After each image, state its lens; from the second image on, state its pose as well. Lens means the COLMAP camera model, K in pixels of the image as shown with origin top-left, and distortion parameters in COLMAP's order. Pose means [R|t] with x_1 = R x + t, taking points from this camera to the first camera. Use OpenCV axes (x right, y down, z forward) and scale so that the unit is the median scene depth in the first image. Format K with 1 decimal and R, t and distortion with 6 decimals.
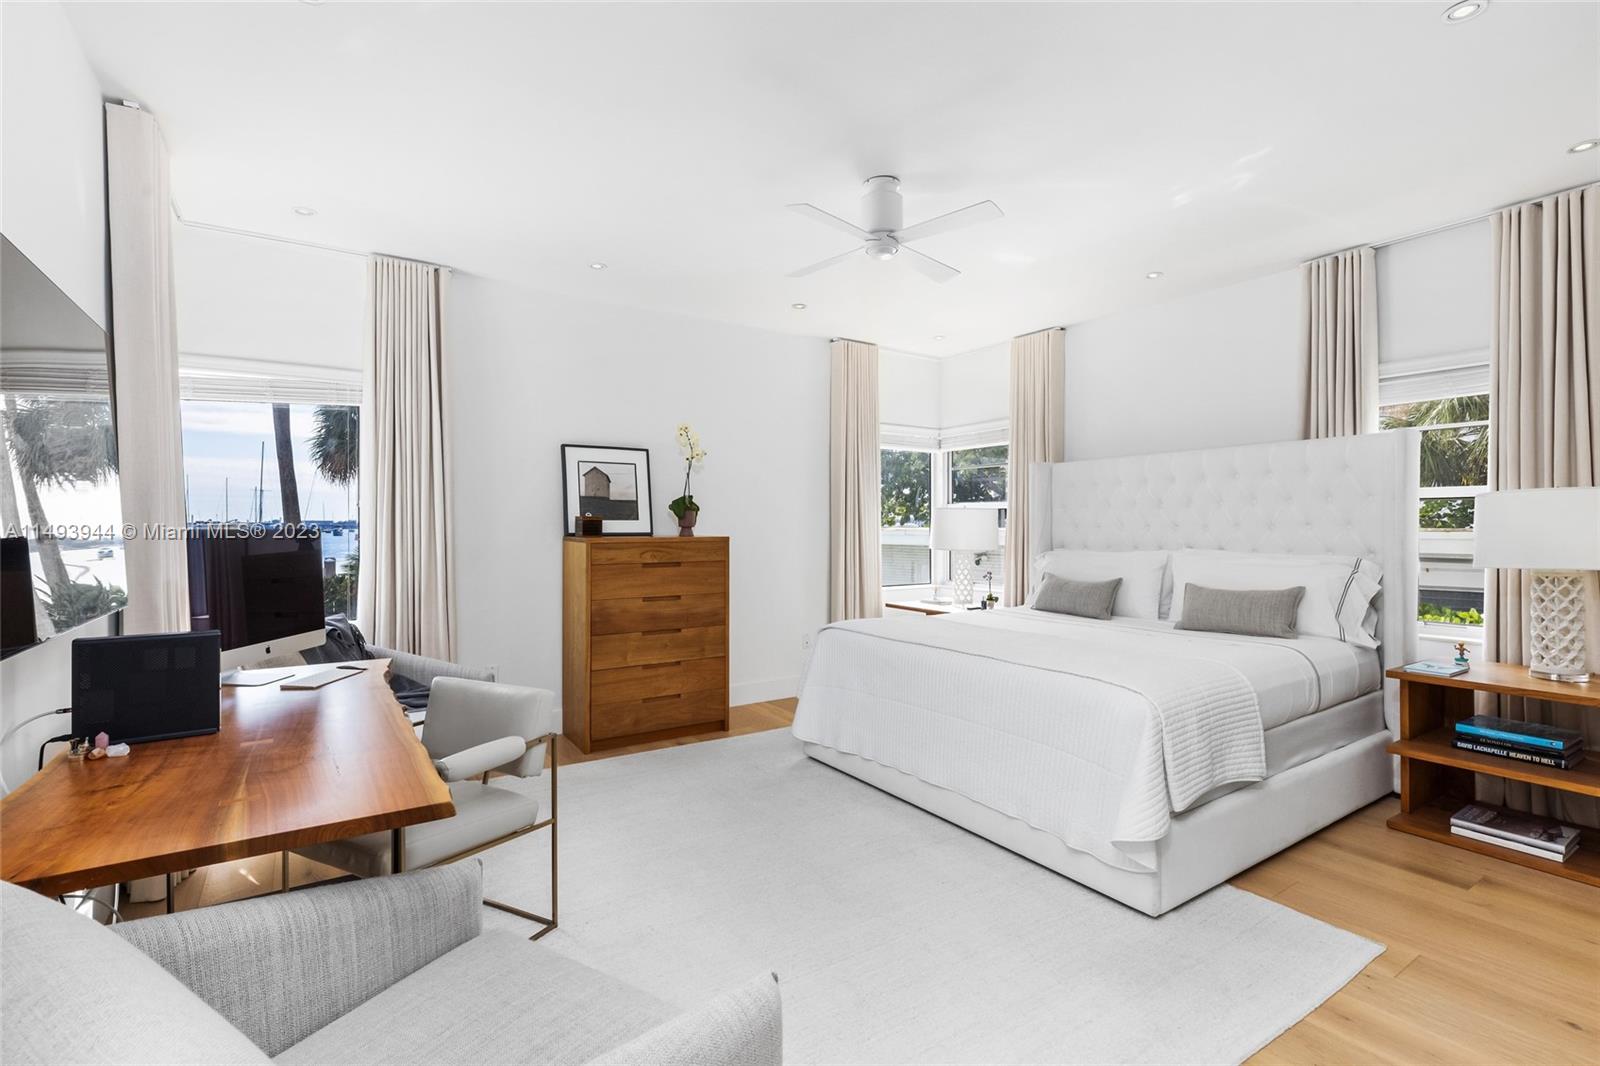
lens RADIAL K [[737.5, 0, 800.9], [0, 737.5, 532.8], [0, 0, 1]] dist [0.005549, -0.001263]
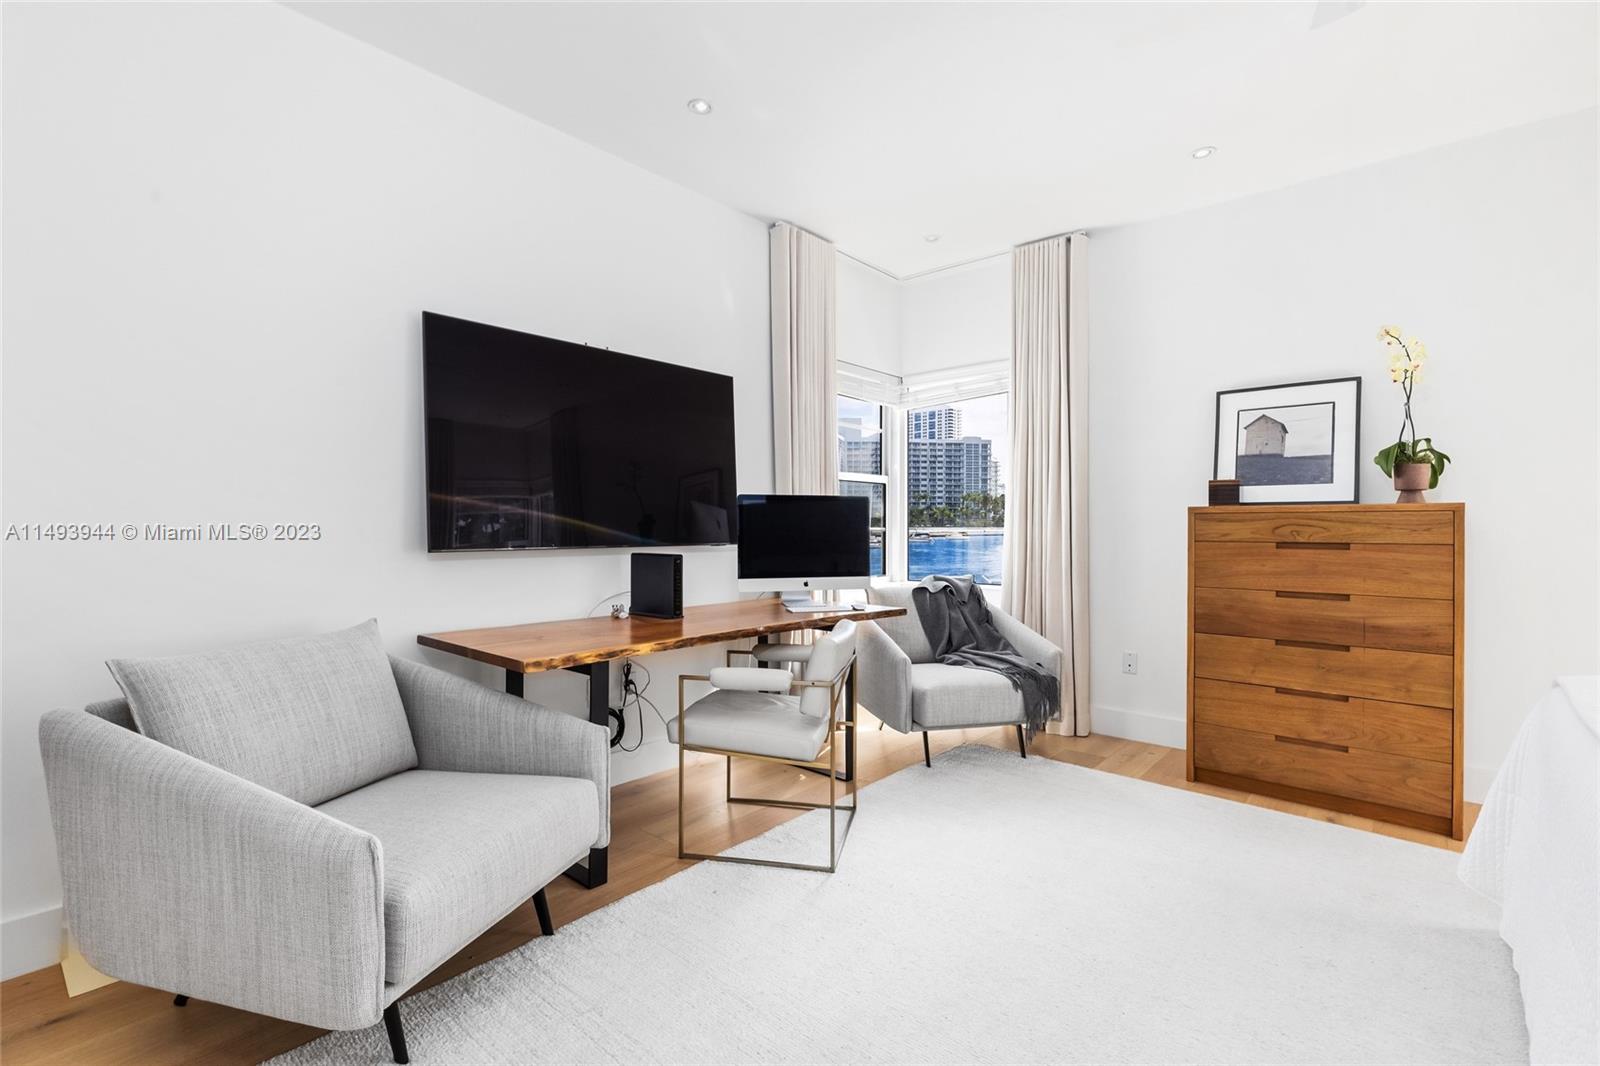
lens RADIAL K [[737.5, 0, 803.1], [0, 737.5, 527.6], [0, 0, 1]] dist [0.005549, -0.001263]
pose [[0.254965, 0.004798, -0.966938, 0.332113], [-0.009910, 0.999948, 0.002349, 0.028627], [0.966899, 0.008983, 0.255000, 0.361017]]
